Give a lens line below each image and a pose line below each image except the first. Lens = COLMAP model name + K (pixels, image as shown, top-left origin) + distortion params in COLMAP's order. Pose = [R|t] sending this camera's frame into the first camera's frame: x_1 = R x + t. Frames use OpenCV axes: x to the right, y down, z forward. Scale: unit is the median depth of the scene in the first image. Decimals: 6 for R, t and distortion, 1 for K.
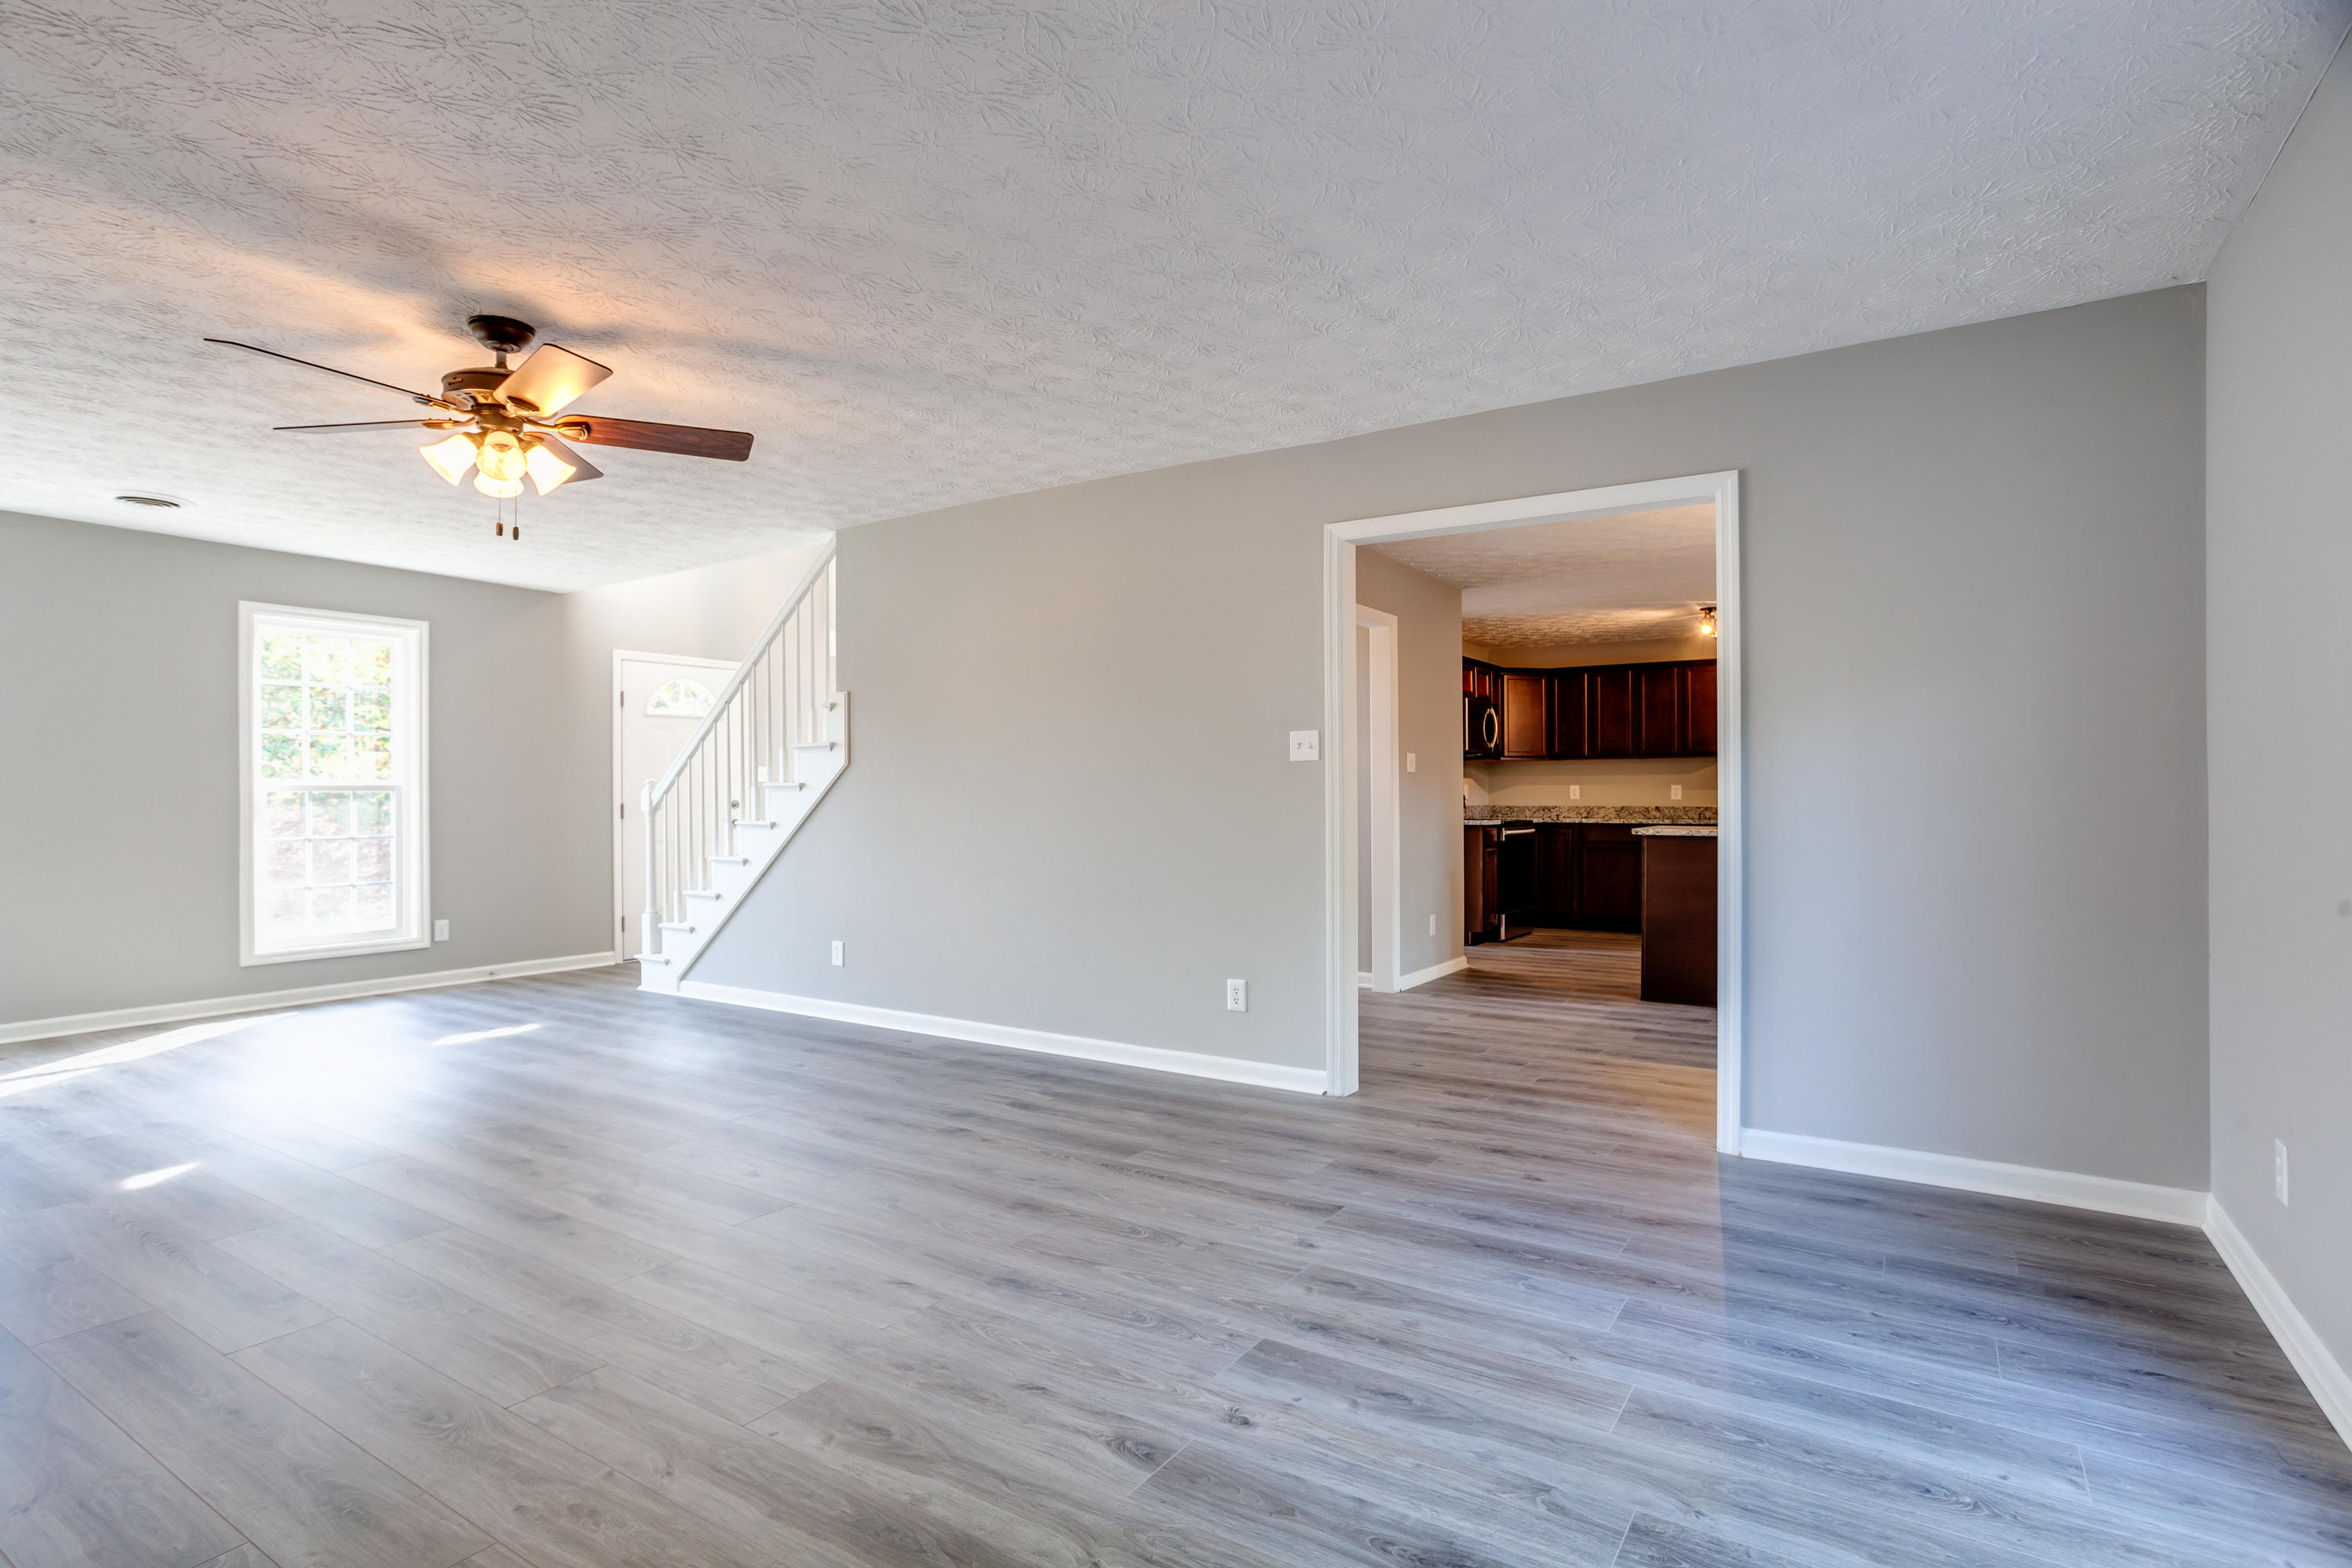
lens RADIAL K [[1149.4, 0, 1176.0], [0, 1149.4, 784.0], [0, 0, 1]] dist [0.027956, 0.039271]
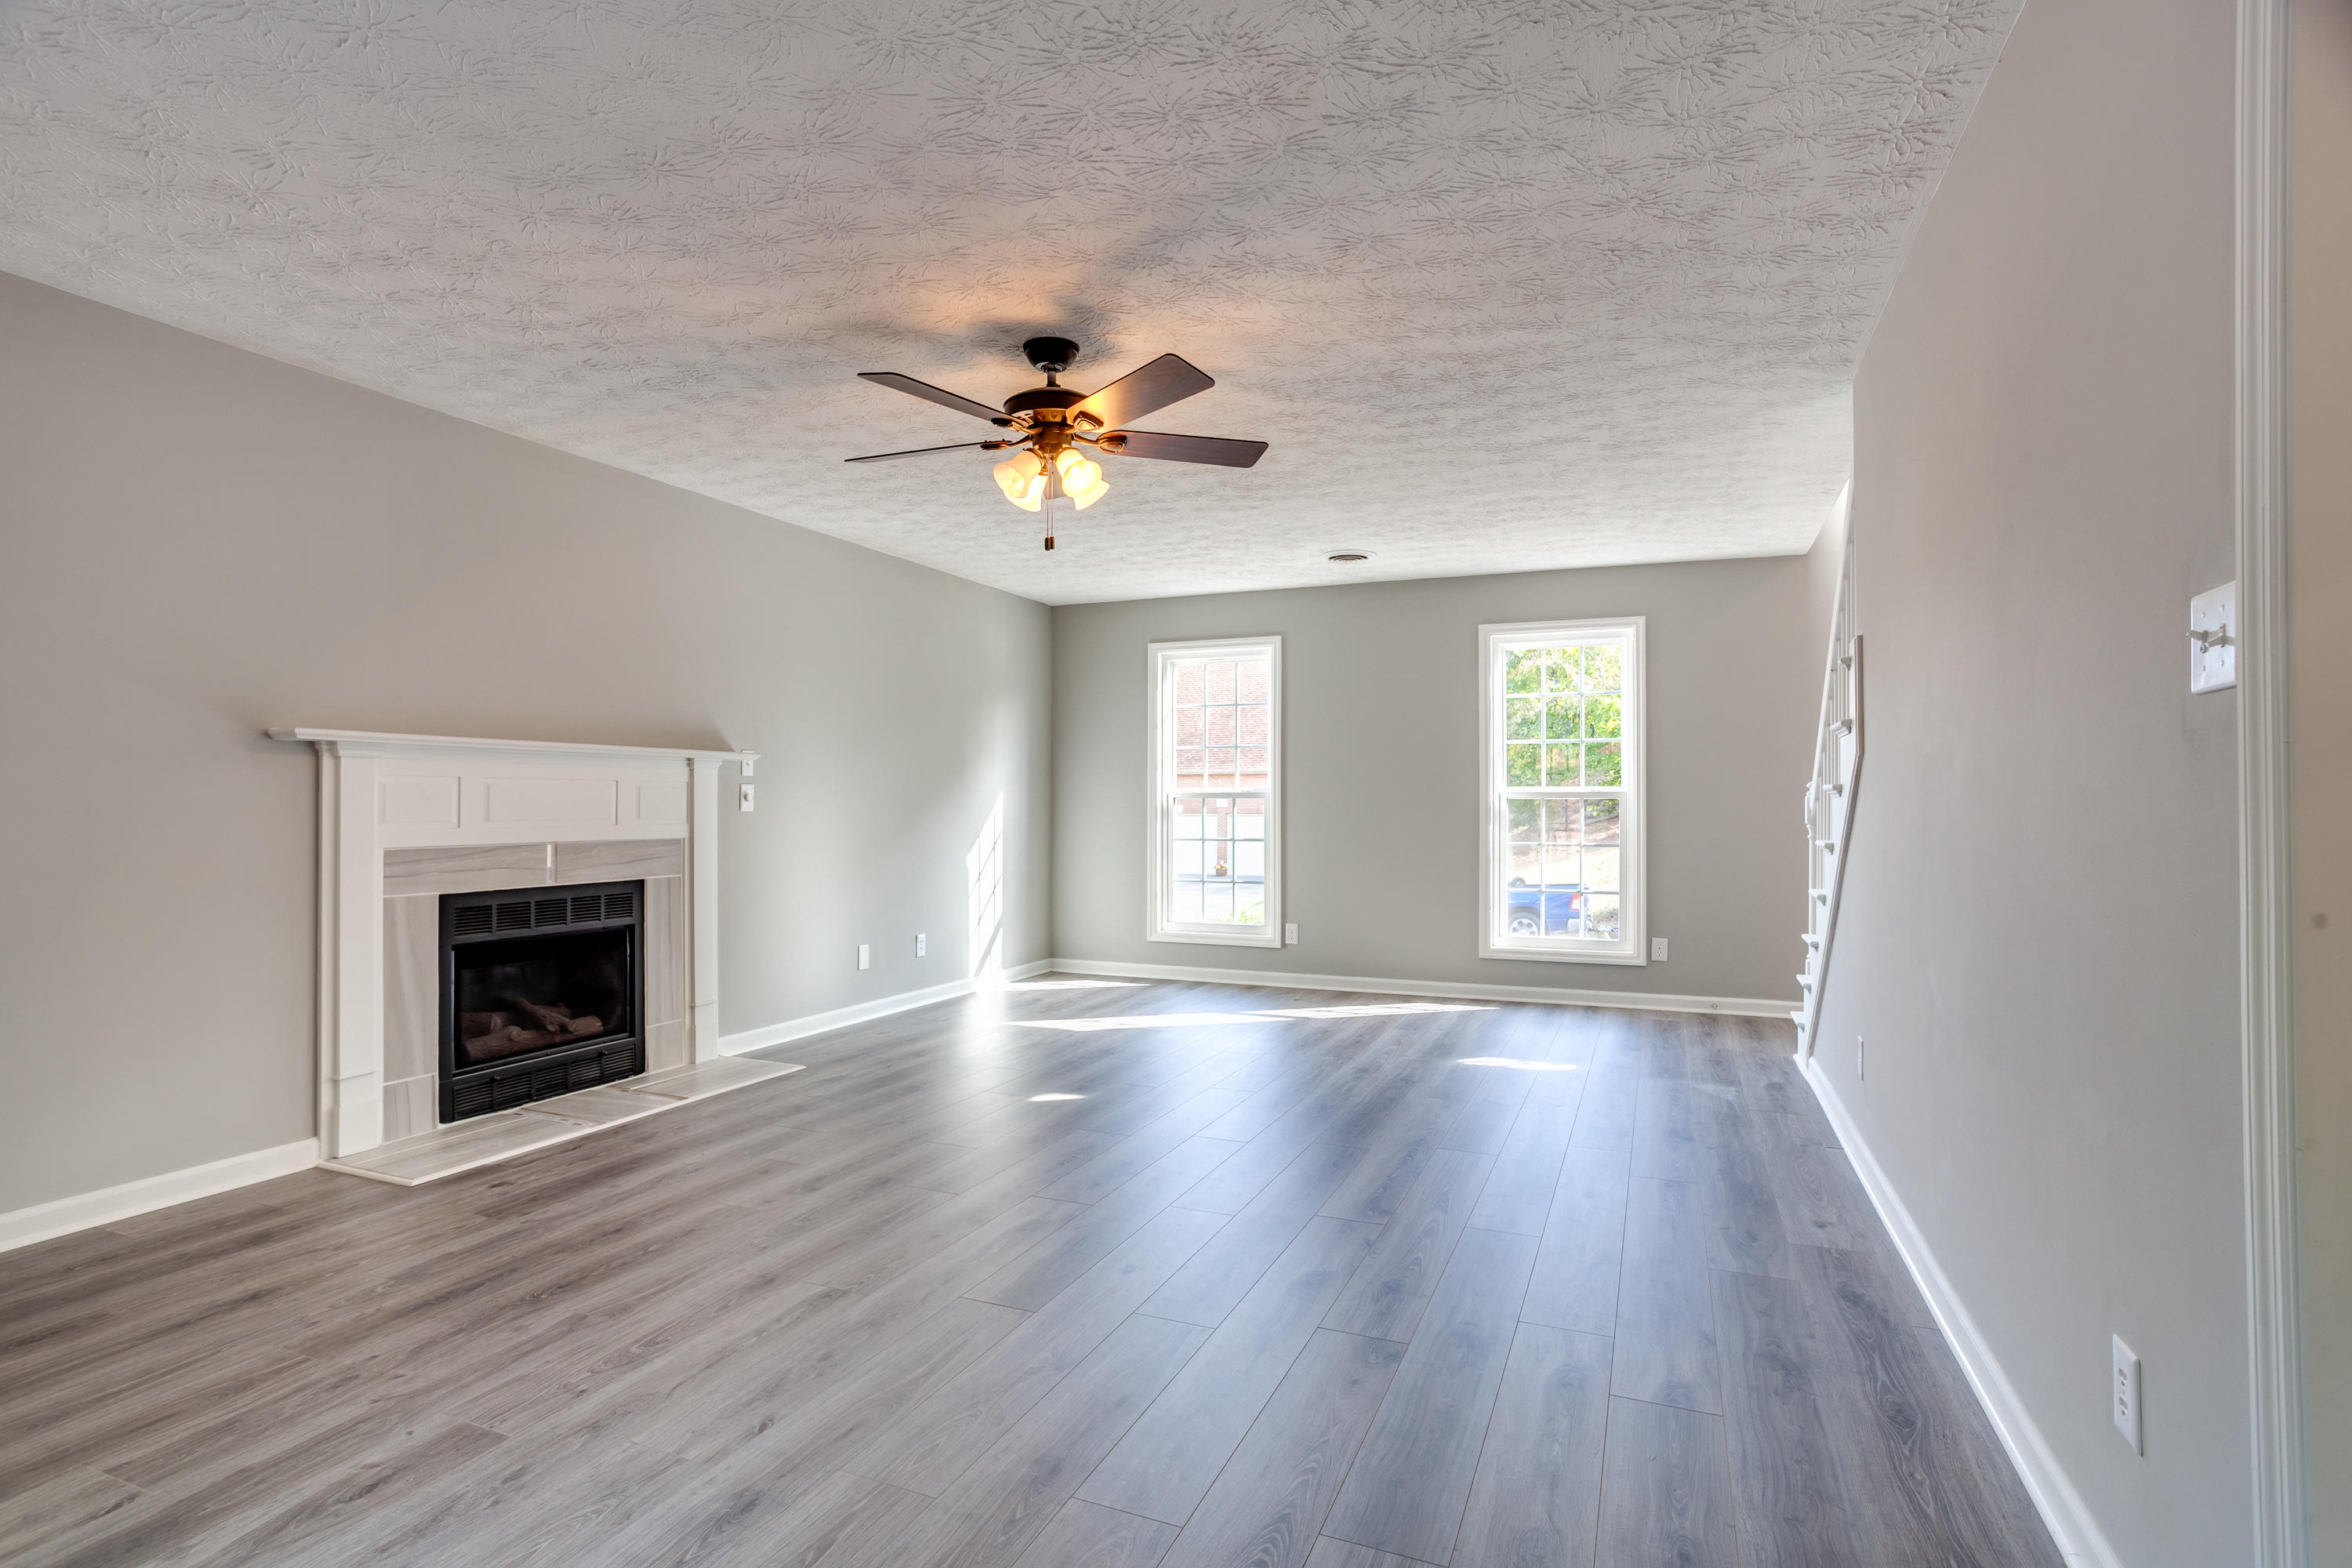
lens RADIAL K [[1227.1, 0, 1134.8], [0, 1227.1, 780.0], [0, 0, 1]] dist [-0.053022, 0.039848]
pose [[0.174356, -0.018134, -0.984516, 0.470022], [0.009085, 0.999817, -0.016807, 0.009804], [0.984641, -0.006014, 0.174489, 0.848988]]
